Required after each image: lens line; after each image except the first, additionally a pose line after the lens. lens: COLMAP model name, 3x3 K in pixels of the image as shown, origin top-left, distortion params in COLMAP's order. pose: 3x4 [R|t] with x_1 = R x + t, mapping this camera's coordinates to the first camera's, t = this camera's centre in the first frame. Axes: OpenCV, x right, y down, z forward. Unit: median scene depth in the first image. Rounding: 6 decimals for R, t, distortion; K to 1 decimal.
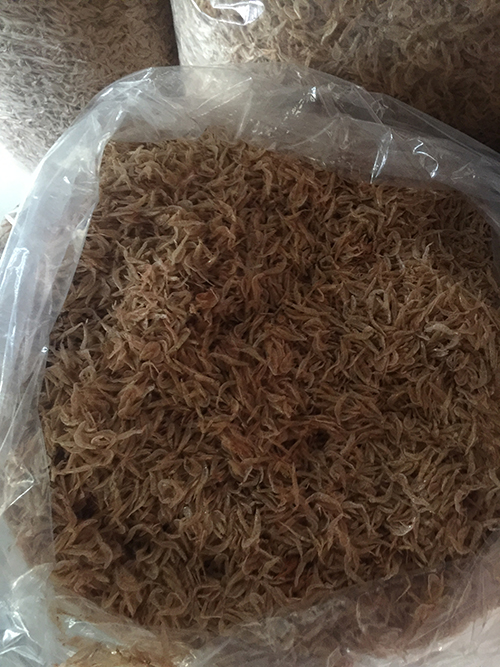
lens RADIAL K [[563.6, 0, 271.3], [0, 563.6, 349.3], [0, 0, 1]] dist [0.045723, 0.003510]
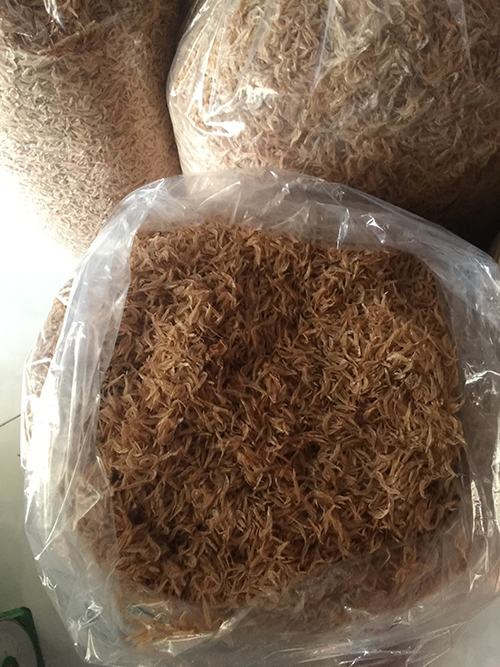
lens RADIAL K [[563.6, 0, 271.3], [0, 563.6, 349.3], [0, 0, 1]] dist [0.045723, 0.003510]
pose [[0.996916, -0.078401, -0.003412, 0.013277], [0.078024, 0.994902, -0.063892, 0.005344], [0.008403, 0.063429, 0.997951, -0.300334]]
